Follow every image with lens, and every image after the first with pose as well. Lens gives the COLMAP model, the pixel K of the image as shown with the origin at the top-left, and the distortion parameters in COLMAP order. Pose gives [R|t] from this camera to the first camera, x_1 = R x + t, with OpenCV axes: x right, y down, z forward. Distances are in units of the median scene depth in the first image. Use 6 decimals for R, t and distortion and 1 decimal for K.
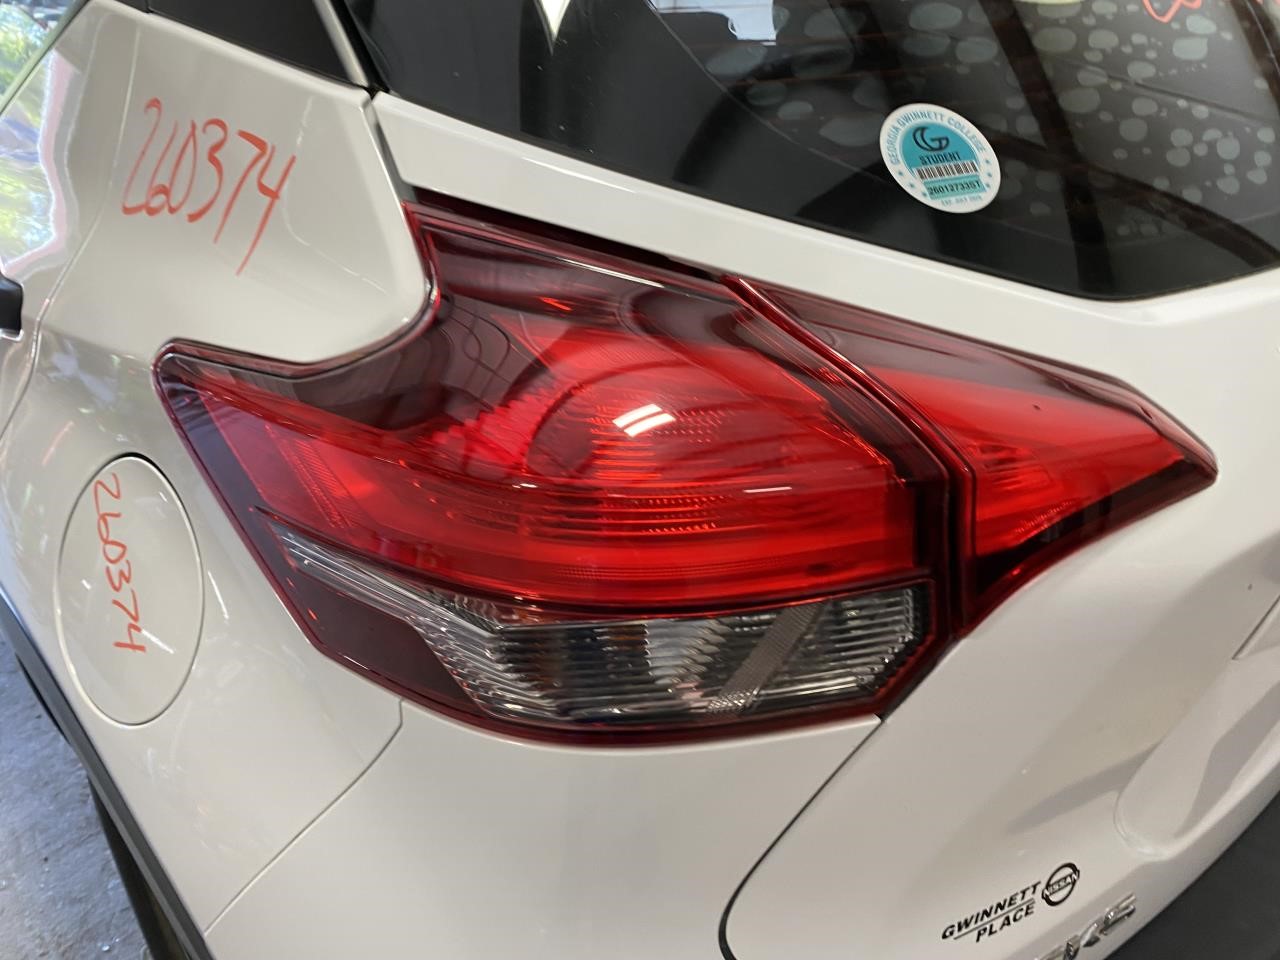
lens RADIAL K [[994.7, 0, 623.9], [0, 994.7, 495.4], [0, 0, 1]] dist [0.008175, 0.003685]
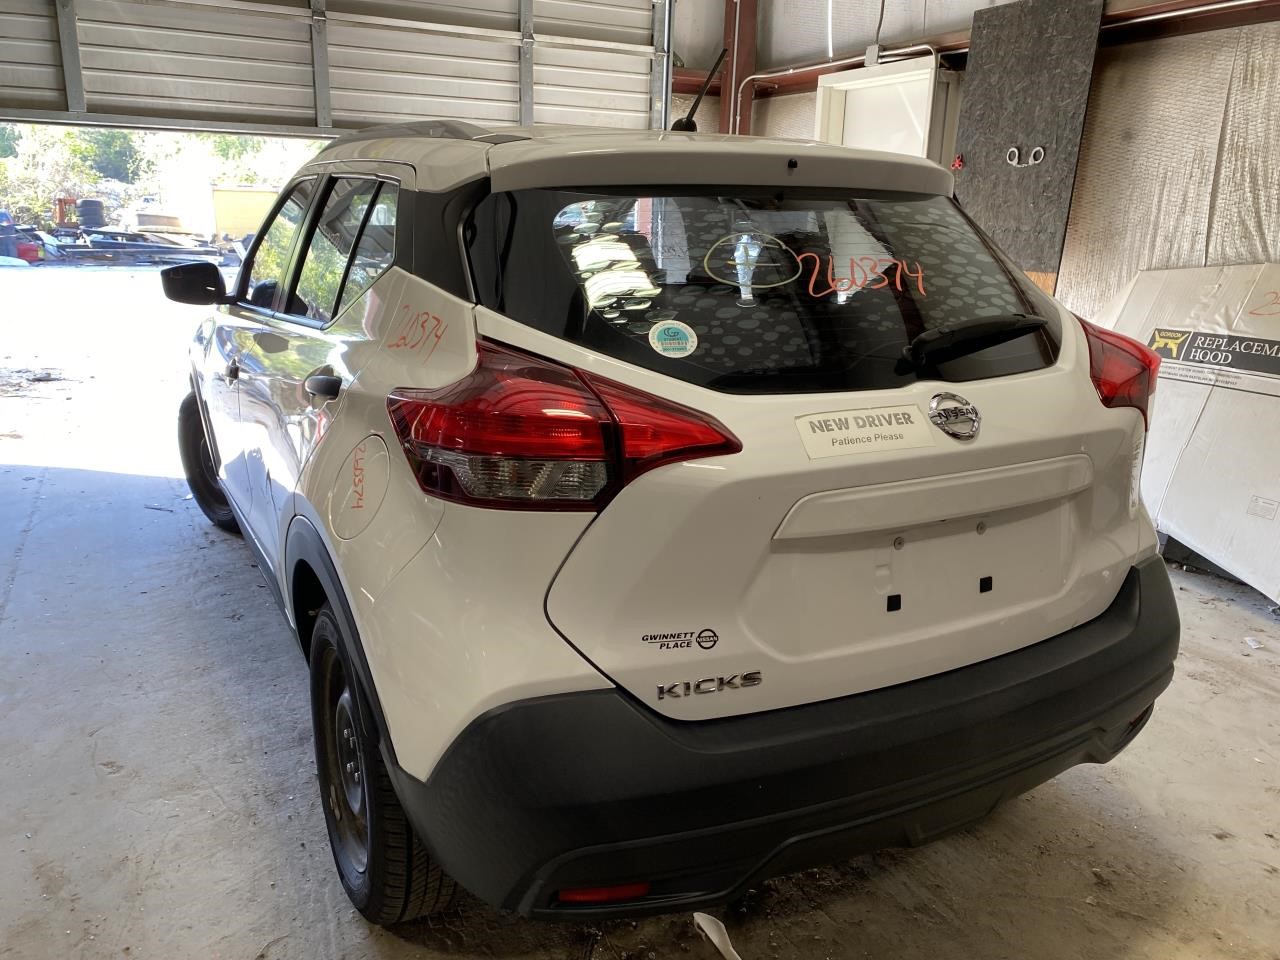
lens RADIAL K [[994.0, 0, 640.0], [0, 994.0, 480.0], [0, 0, 1]] dist [0.028323, 0.002715]
pose [[0.975372, 0.087154, -0.202618, 0.739147], [-0.134768, 0.962689, -0.234664, 0.612022], [0.174606, 0.256191, 0.950725, -1.340956]]
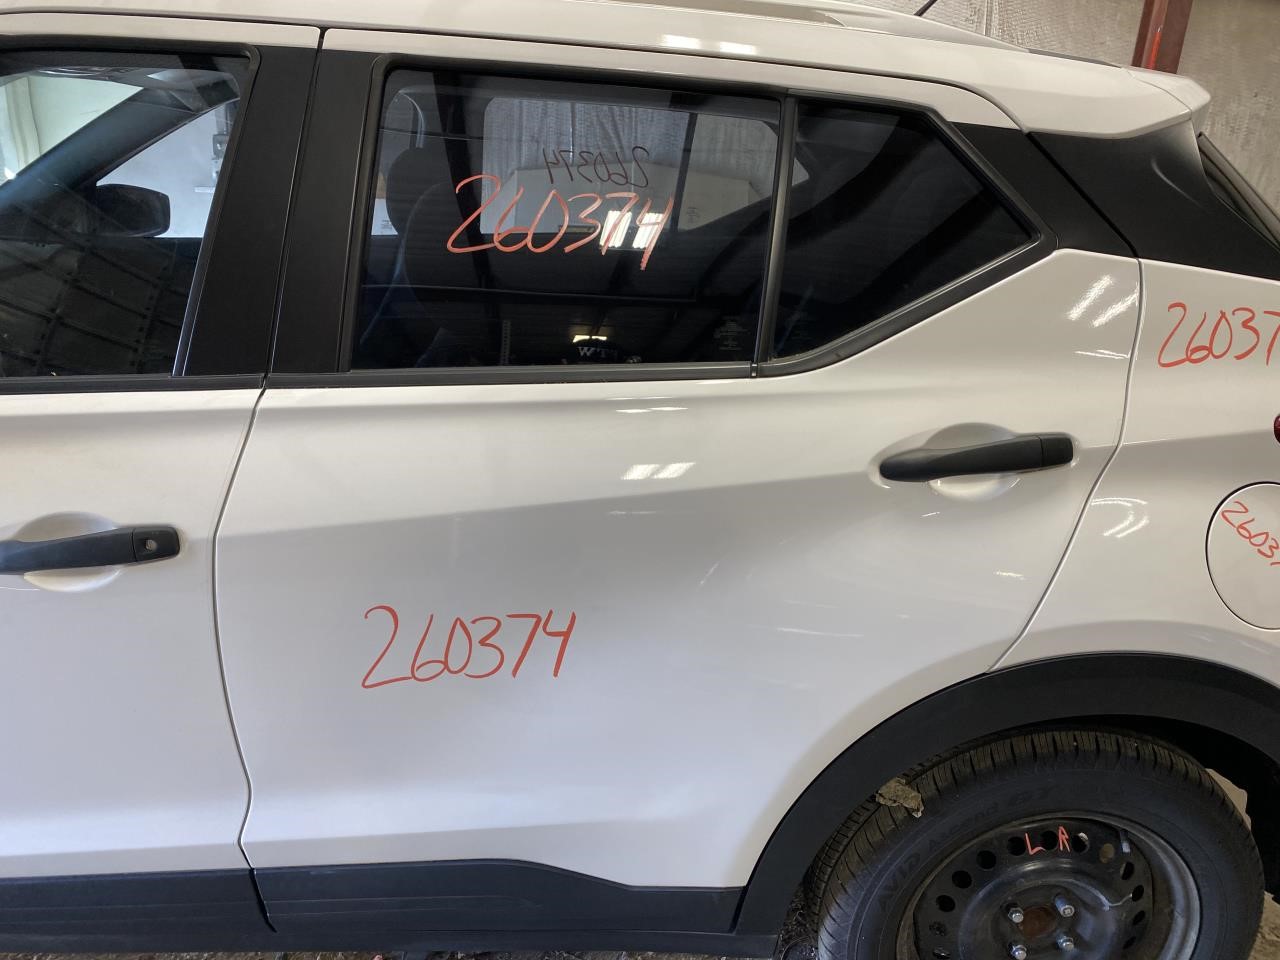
lens RADIAL K [[1002.0, 0, 638.9], [0, 1002.0, 488.2], [0, 0, 1]] dist [0.020218, -0.007911]
pose [[0.619976, -0.231273, 0.749761, -2.800872], [0.338744, 0.940824, 0.010102, -0.472029], [-0.707730, 0.247714, 0.661631, 0.610335]]
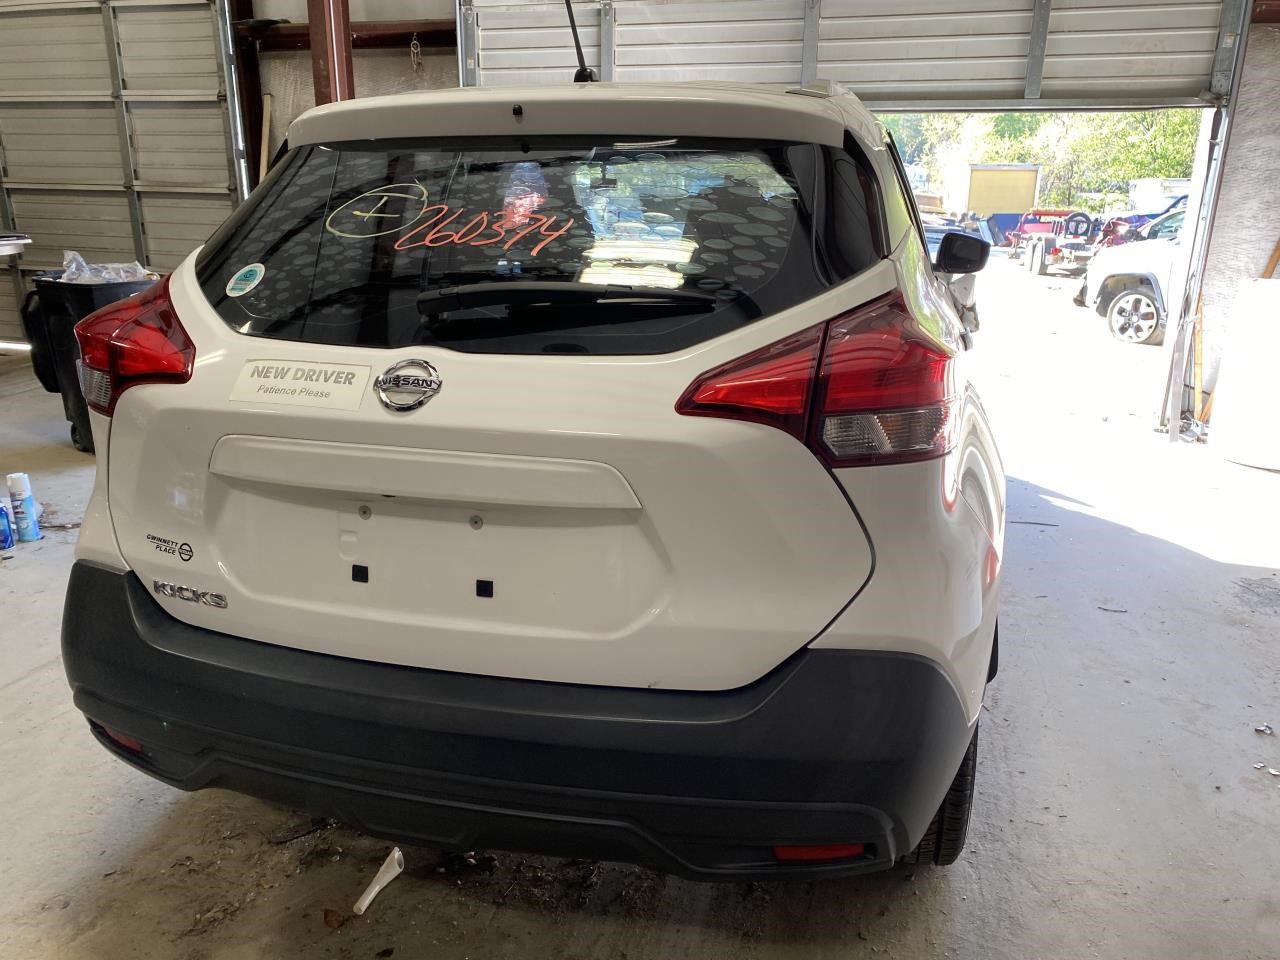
lens RADIAL K [[1002.0, 0, 638.9], [0, 1002.0, 488.2], [0, 0, 1]] dist [0.020218, -0.007911]
pose [[0.560309, 0.259918, -0.786445, 3.137321], [-0.420303, 0.907384, 0.000439, -0.249424], [0.713722, 0.330299, 0.617660, 0.192320]]
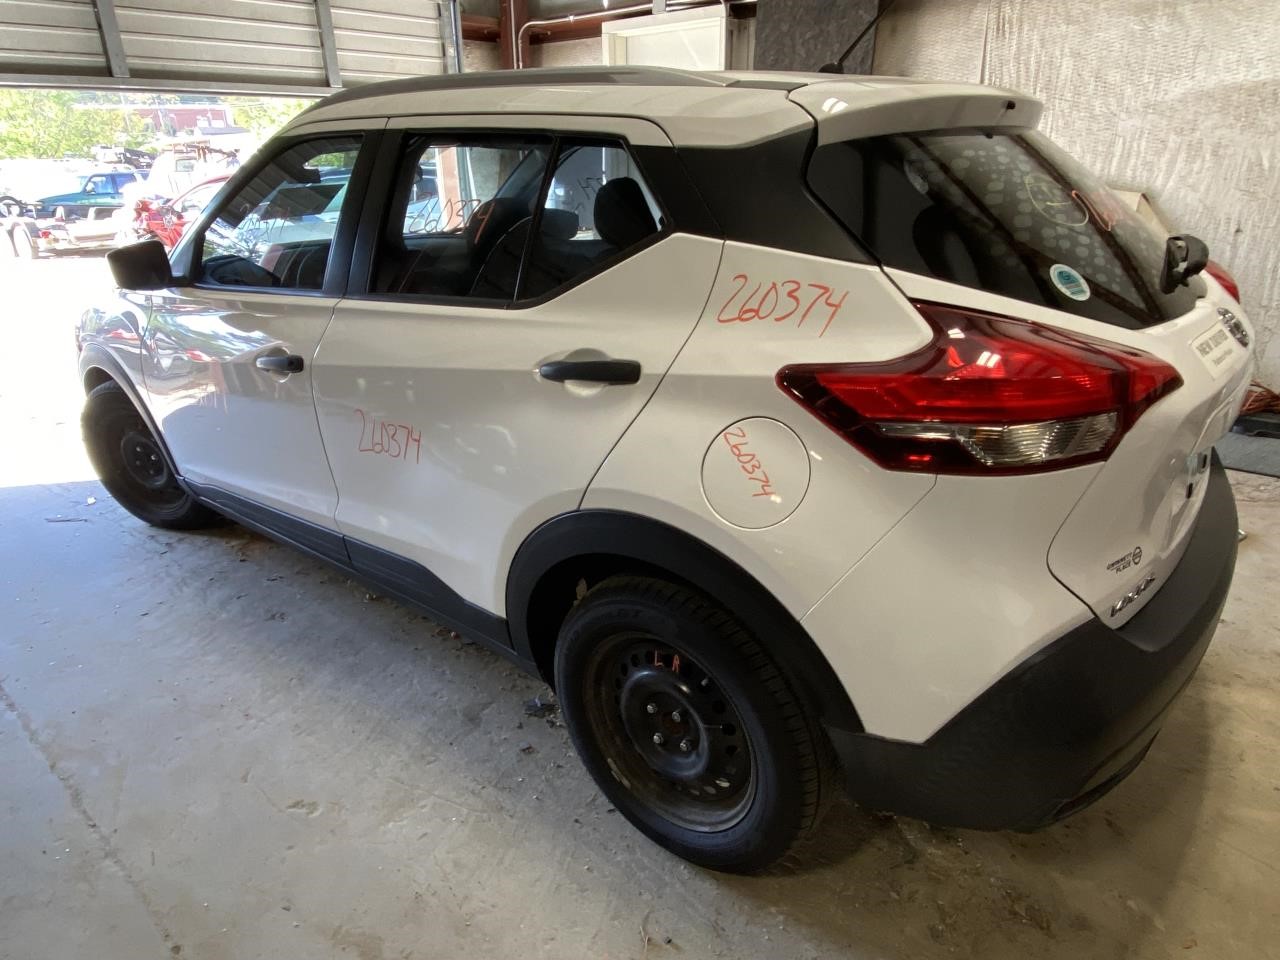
lens RADIAL K [[808.3, 0, 636.6], [0, 808.3, 497.0], [0, 0, 1]] dist [0.060909, -0.051674]
pose [[0.985729, -0.072802, 0.151783, -1.165411], [0.089814, 0.990040, -0.108417, 0.363975], [-0.142378, 0.120502, 0.982450, -0.928608]]
